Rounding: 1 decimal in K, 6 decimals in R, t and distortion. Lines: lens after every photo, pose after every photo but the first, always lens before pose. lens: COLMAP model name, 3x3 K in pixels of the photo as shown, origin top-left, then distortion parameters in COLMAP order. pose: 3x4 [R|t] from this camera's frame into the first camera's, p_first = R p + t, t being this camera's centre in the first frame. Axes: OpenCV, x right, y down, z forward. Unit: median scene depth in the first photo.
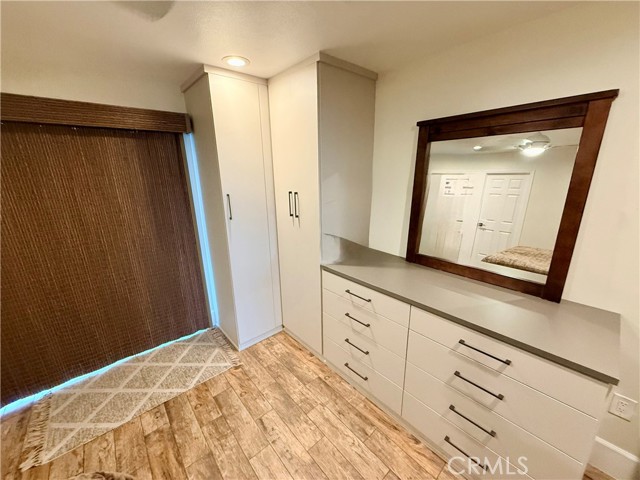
lens RADIAL K [[256.0, 0, 315.2], [0, 256.0, 239.7], [0, 0, 1]] dist [-0.003116, 0.001472]
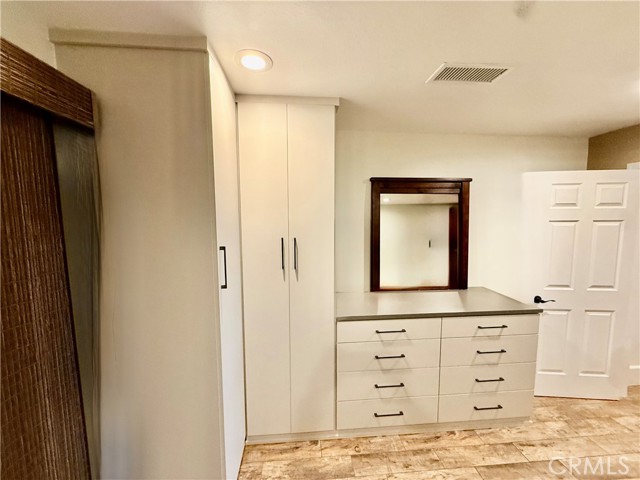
lens RADIAL K [[256.0, 0, 318.1], [0, 256.0, 239.9], [0, 0, 1]] dist [-0.003116, 0.001472]
pose [[0.587418, -0.056792, 0.807288, -0.781825], [0.204568, 0.975559, -0.080223, -0.112380], [-0.783002, 0.212270, 0.584679, 0.529030]]
